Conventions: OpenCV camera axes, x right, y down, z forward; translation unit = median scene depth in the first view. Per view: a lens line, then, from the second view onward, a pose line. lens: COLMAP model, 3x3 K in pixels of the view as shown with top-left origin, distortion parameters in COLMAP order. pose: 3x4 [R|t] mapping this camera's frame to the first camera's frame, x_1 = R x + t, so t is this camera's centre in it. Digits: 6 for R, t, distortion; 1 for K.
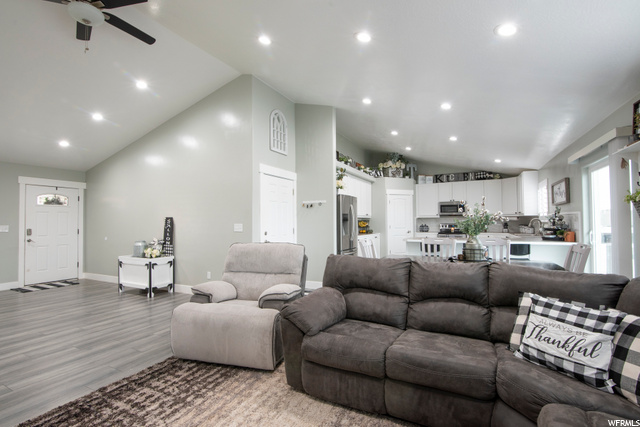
lens RADIAL K [[297.4, 0, 322.9], [0, 297.4, 212.9], [0, 0, 1]] dist [-0.021473, 0.001237]
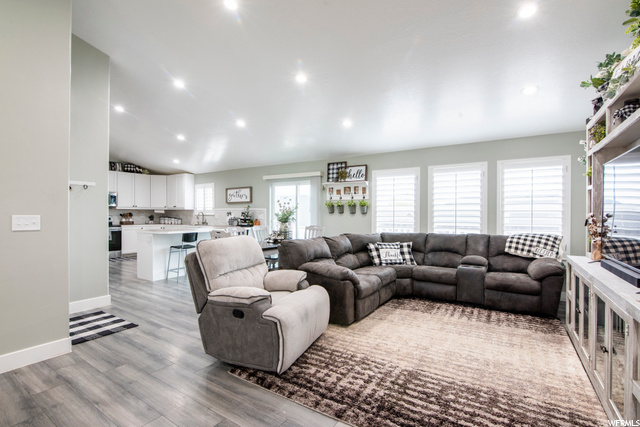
lens RADIAL K [[297.4, 0, 323.6], [0, 297.4, 216.8], [0, 0, 1]] dist [-0.021473, 0.001237]
pose [[0.115799, -0.003068, 0.993268, -1.487280], [-0.032252, 0.999456, 0.006848, 0.040091], [-0.992749, -0.032828, 0.115637, 0.903189]]
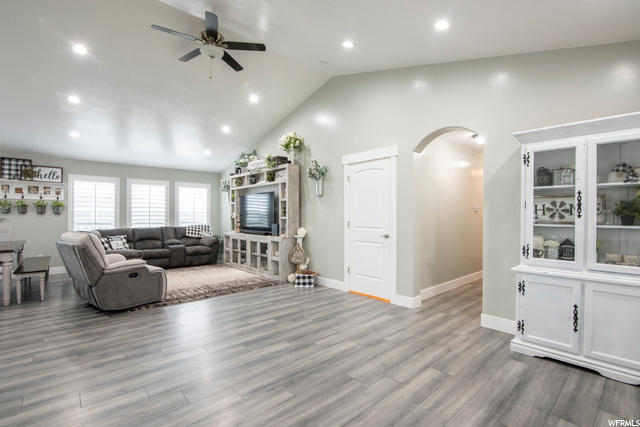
lens RADIAL K [[297.4, 0, 324.3], [0, 297.4, 217.1], [0, 0, 1]] dist [-0.021473, 0.001237]
pose [[-0.931225, 0.002377, 0.364437, -2.100622], [-0.006351, 0.999721, -0.022751, 0.094195], [-0.364389, -0.023501, -0.930950, 2.431161]]
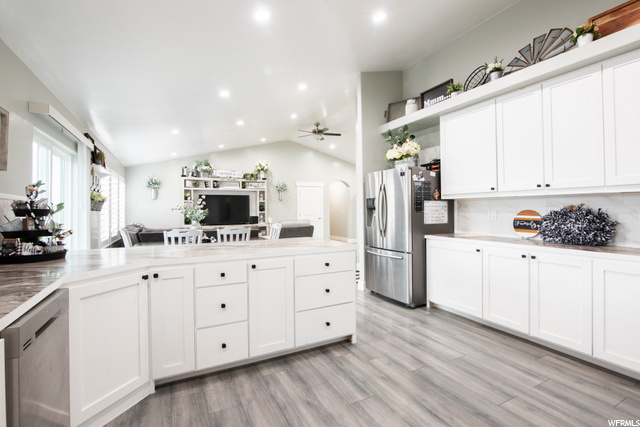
lens RADIAL K [[297.4, 0, 320.4], [0, 297.4, 208.7], [0, 0, 1]] dist [-0.021473, 0.001237]
pose [[-0.604129, 0.010691, -0.796815, 1.786053], [0.036529, 0.999230, -0.014289, 0.086937], [0.796049, -0.037740, -0.604054, 3.330588]]
